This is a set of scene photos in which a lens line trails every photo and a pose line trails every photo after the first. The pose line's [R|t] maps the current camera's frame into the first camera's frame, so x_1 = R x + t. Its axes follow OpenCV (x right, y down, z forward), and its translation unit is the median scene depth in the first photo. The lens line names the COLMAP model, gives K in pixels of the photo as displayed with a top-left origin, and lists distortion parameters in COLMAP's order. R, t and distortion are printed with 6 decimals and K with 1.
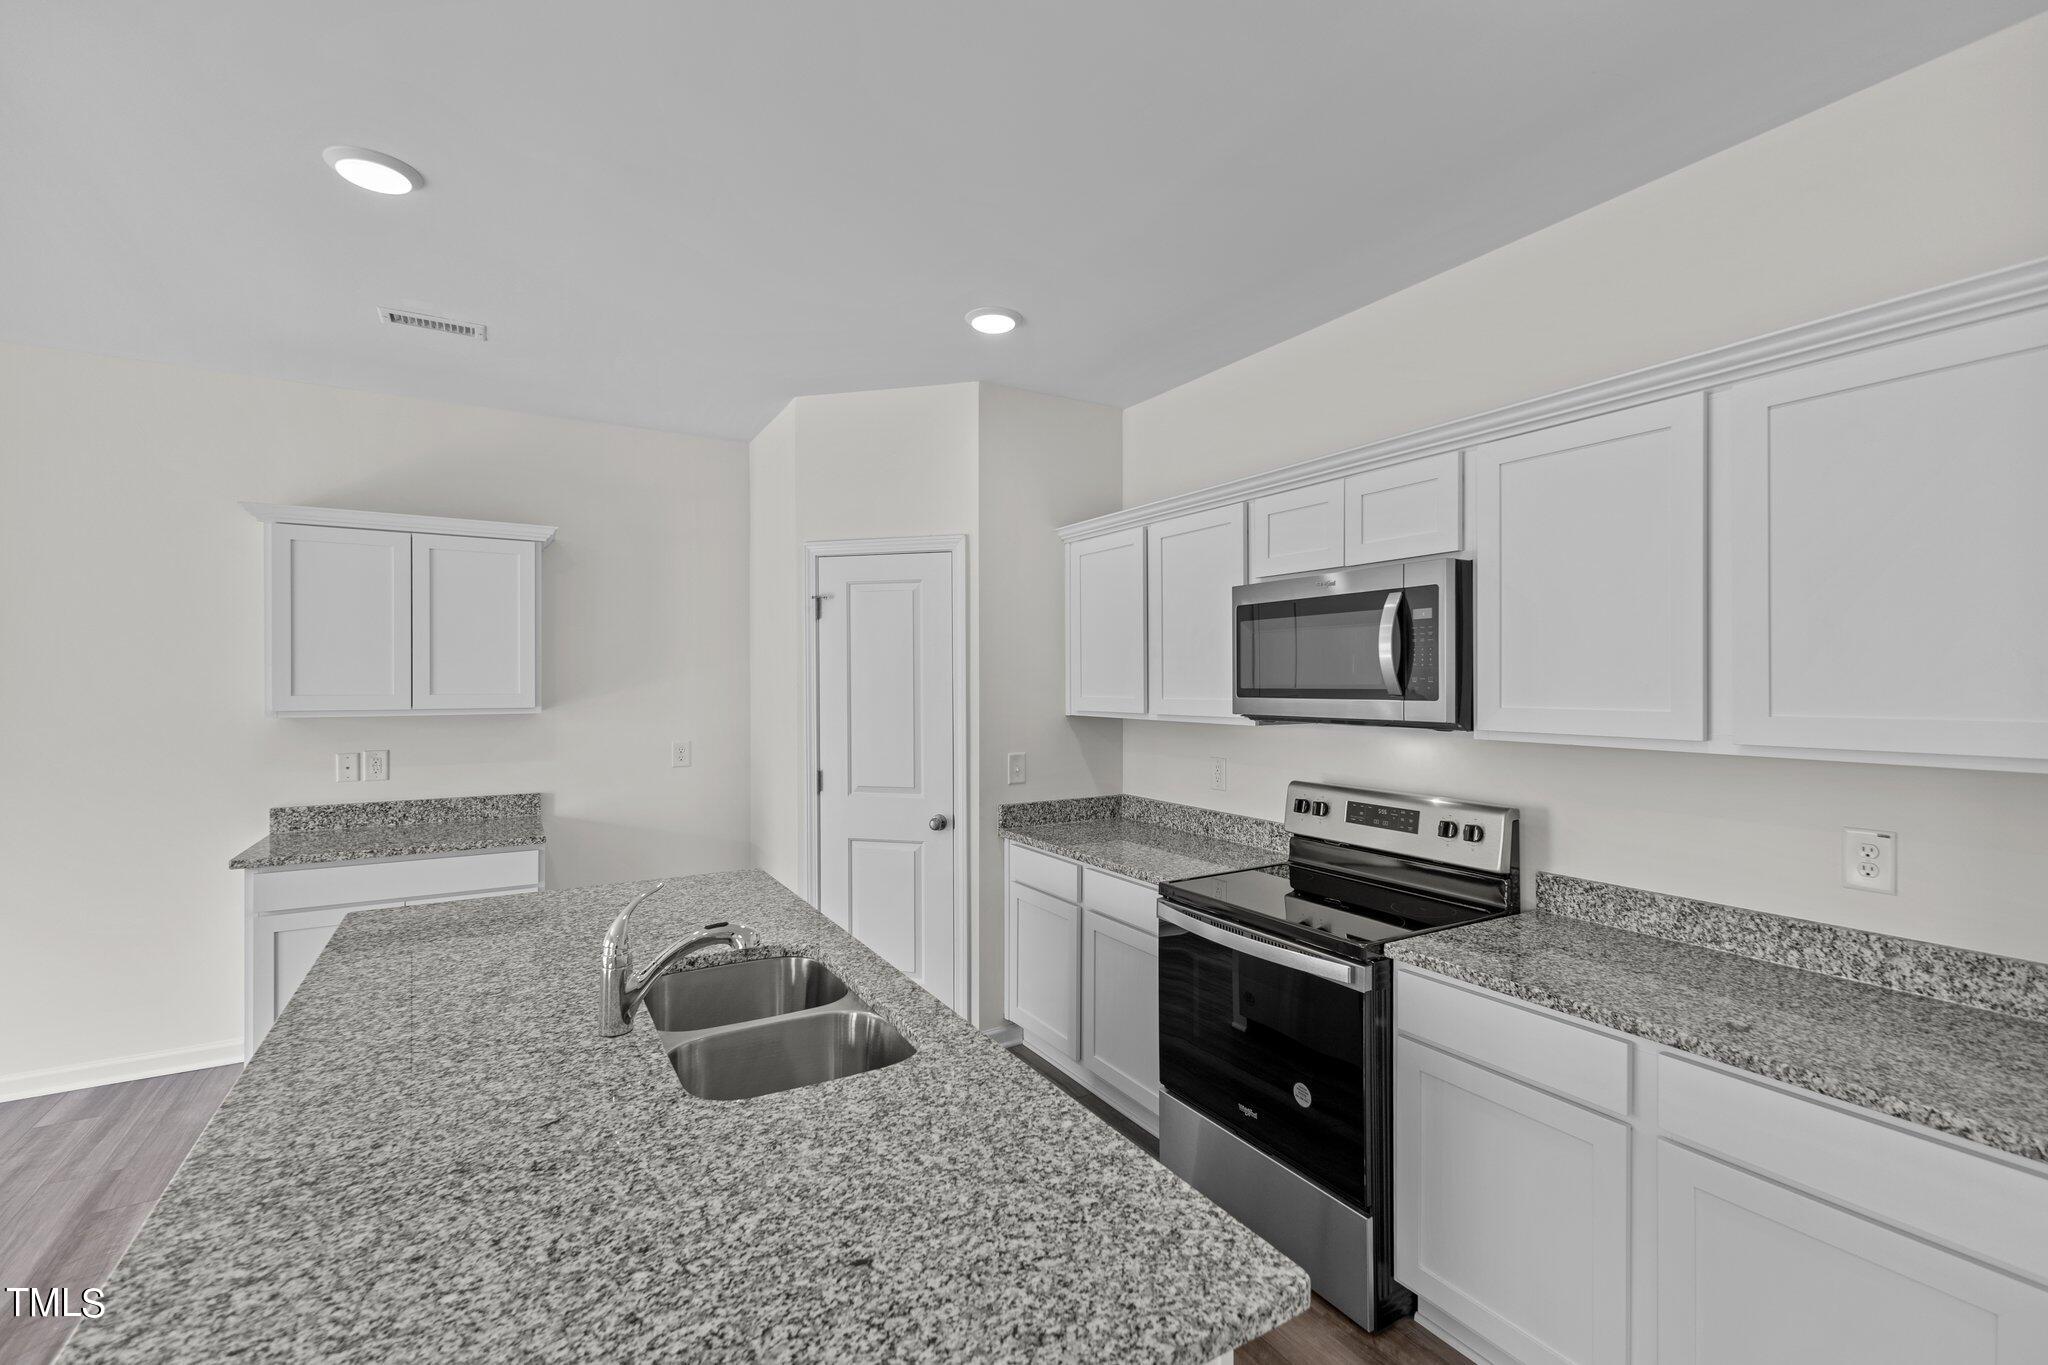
lens RADIAL K [[890.1, 0, 1034.6], [0, 890.1, 686.8], [0, 0, 1]] dist [0.004451, 0.000162]
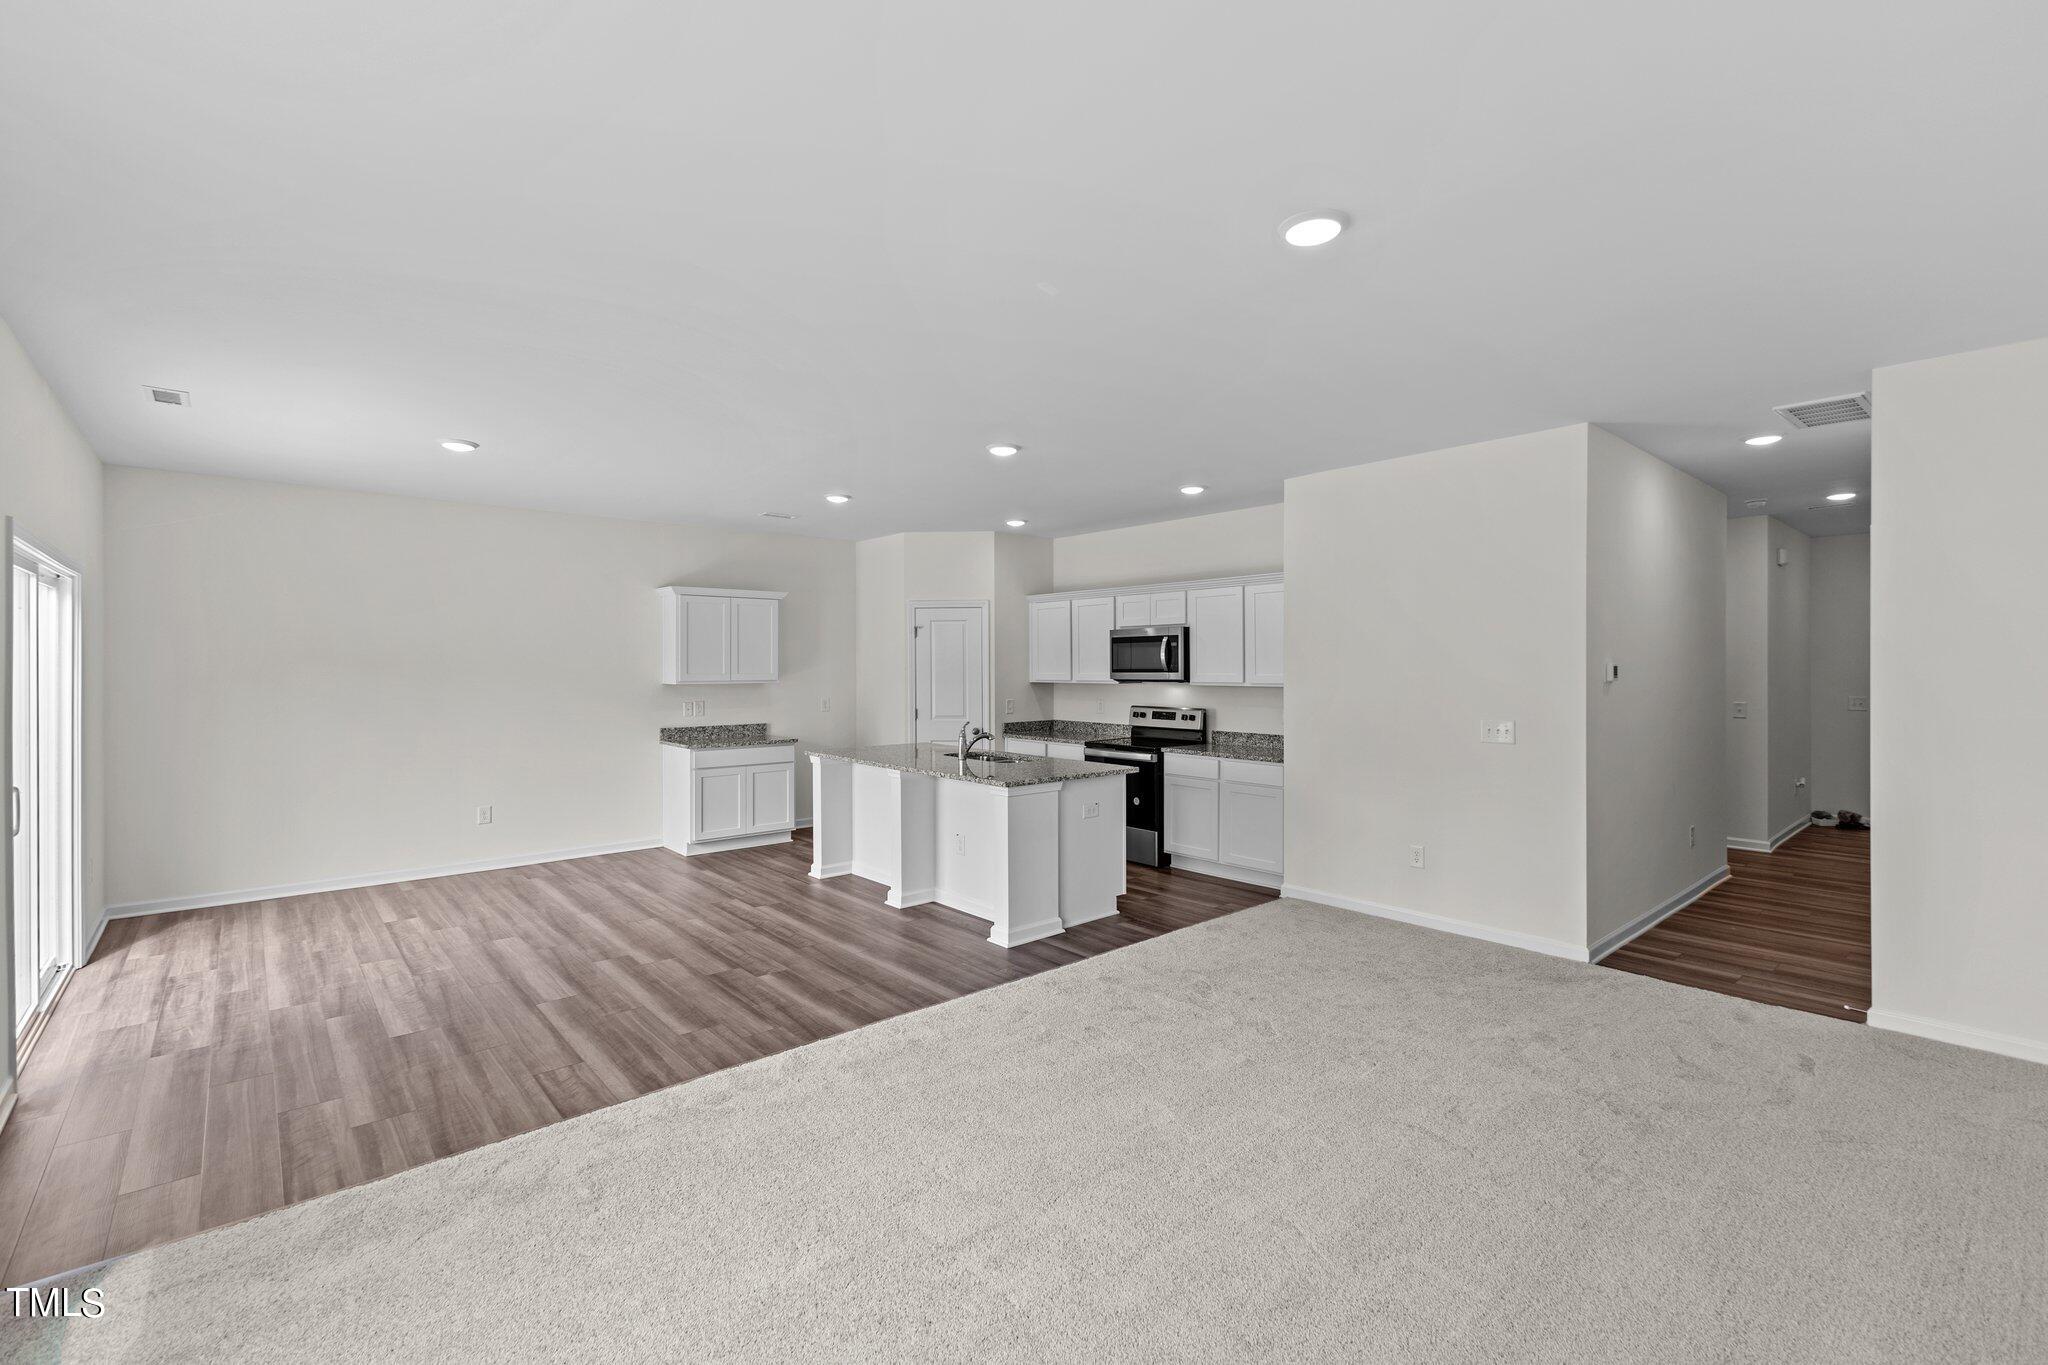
lens RADIAL K [[890.1, 0, 1021.5], [0, 890.1, 672.2], [0, 0, 1]] dist [0.004451, 0.000162]
pose [[0.985548, -0.003053, 0.169368, -0.507095], [0.003124, 0.999995, -0.000152, 0.011105], [-0.169367, 0.000679, 0.985553, -1.629611]]
